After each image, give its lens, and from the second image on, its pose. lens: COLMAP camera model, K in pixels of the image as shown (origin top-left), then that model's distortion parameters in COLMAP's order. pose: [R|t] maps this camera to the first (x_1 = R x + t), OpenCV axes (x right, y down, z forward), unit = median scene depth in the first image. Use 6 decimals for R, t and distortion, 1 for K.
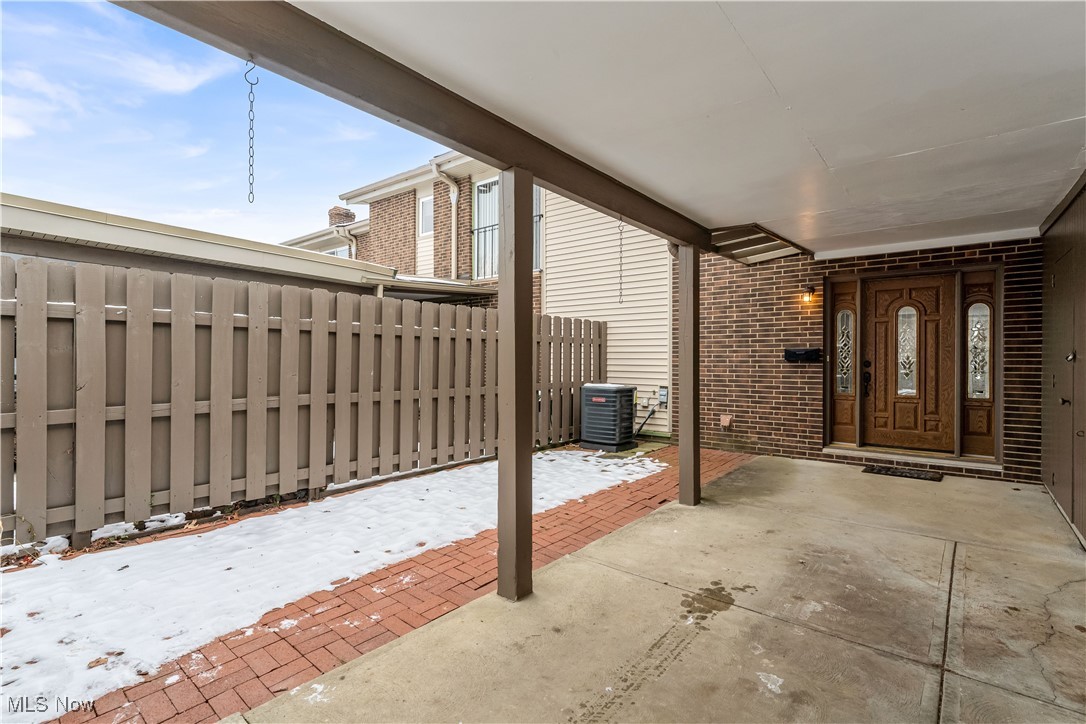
lens RADIAL K [[498.7, 0, 543.0], [0, 498.7, 362.0], [0, 0, 1]] dist [0.001942, 0.000252]
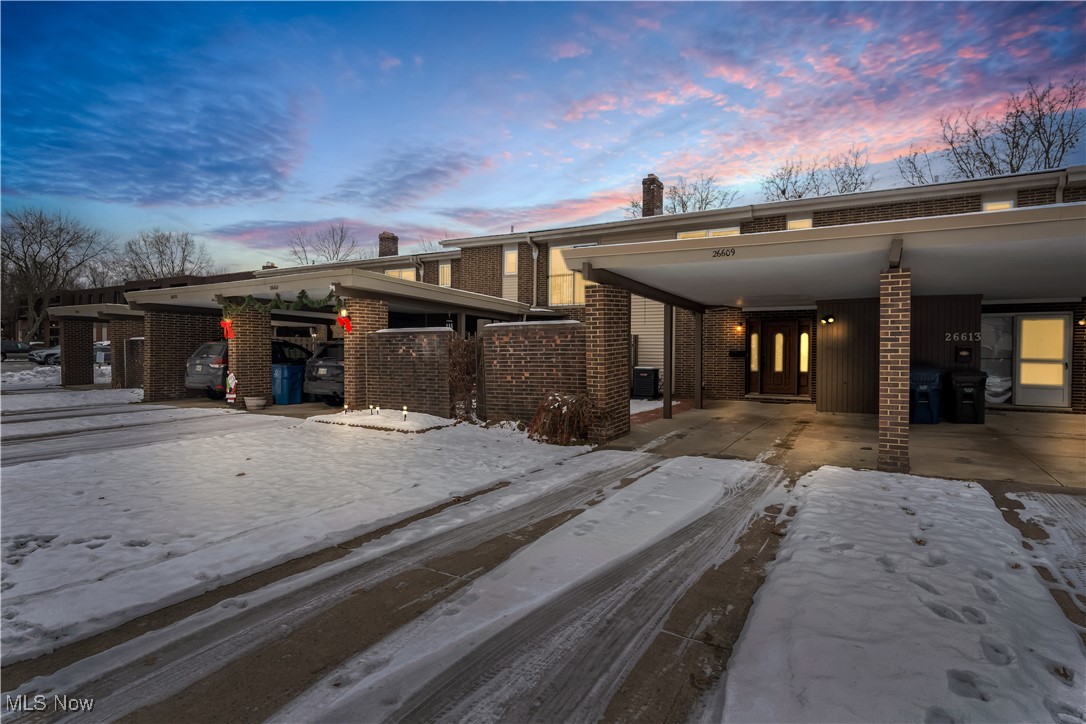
lens RADIAL K [[562.1, 0, 543.0], [0, 562.1, 362.0], [0, 0, 1]] dist [-0.000957, -0.000073]
pose [[0.986609, 0.001689, 0.163095, -0.453646], [-0.003156, 0.999957, 0.008734, 0.002875], [-0.163073, -0.009132, 0.986572, -0.815110]]
